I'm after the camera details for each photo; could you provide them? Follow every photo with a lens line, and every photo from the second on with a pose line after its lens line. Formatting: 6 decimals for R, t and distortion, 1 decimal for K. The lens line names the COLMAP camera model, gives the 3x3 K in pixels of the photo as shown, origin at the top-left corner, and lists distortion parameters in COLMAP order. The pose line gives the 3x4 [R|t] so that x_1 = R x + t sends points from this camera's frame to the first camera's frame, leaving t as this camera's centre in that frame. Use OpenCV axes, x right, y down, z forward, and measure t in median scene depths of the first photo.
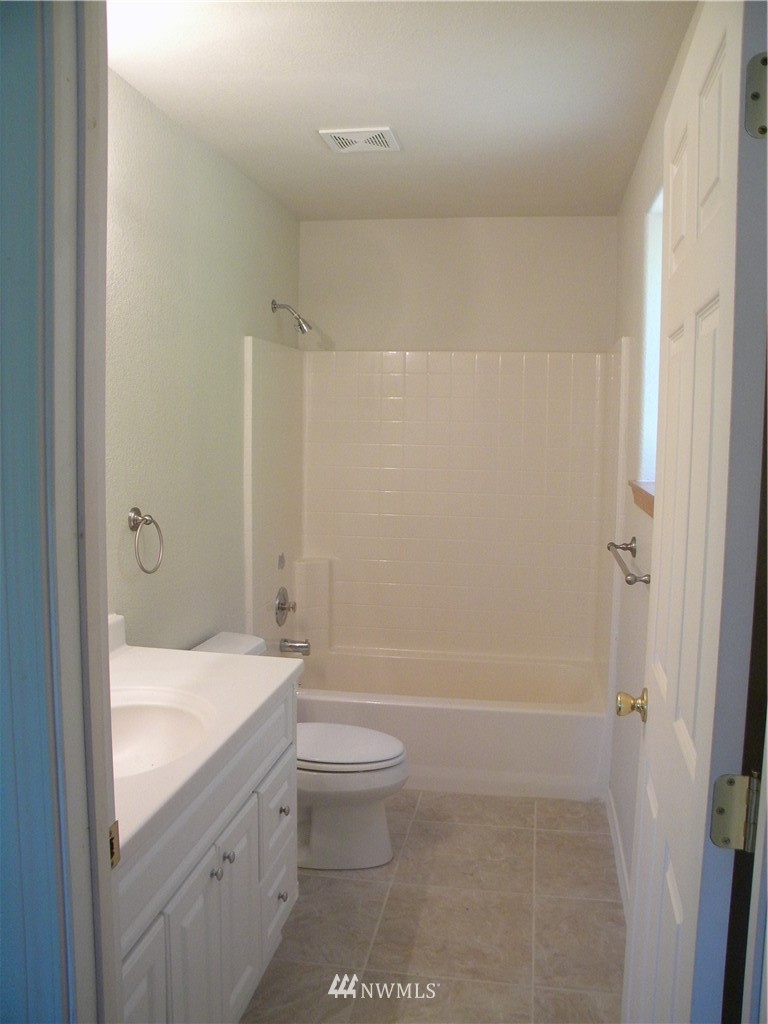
lens RADIAL K [[869.5, 0, 384.0], [0, 869.5, 512.0], [0, 0, 1]] dist [-0.152234, 0.121020]
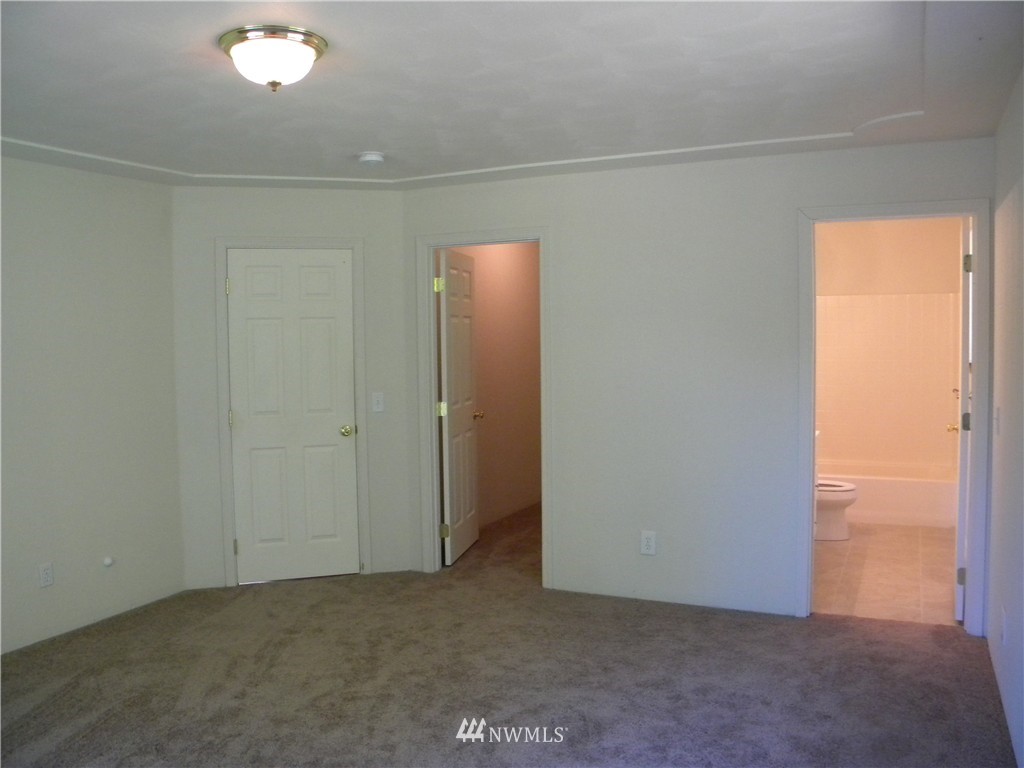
lens RADIAL K [[869.5, 0, 503.7], [0, 869.5, 380.9], [0, 0, 1]] dist [-0.152234, 0.121020]
pose [[0.961341, -0.010793, -0.275148, -0.234916], [-0.004516, 0.998479, -0.054946, 0.133802], [0.275323, 0.054064, 0.959830, -1.296934]]
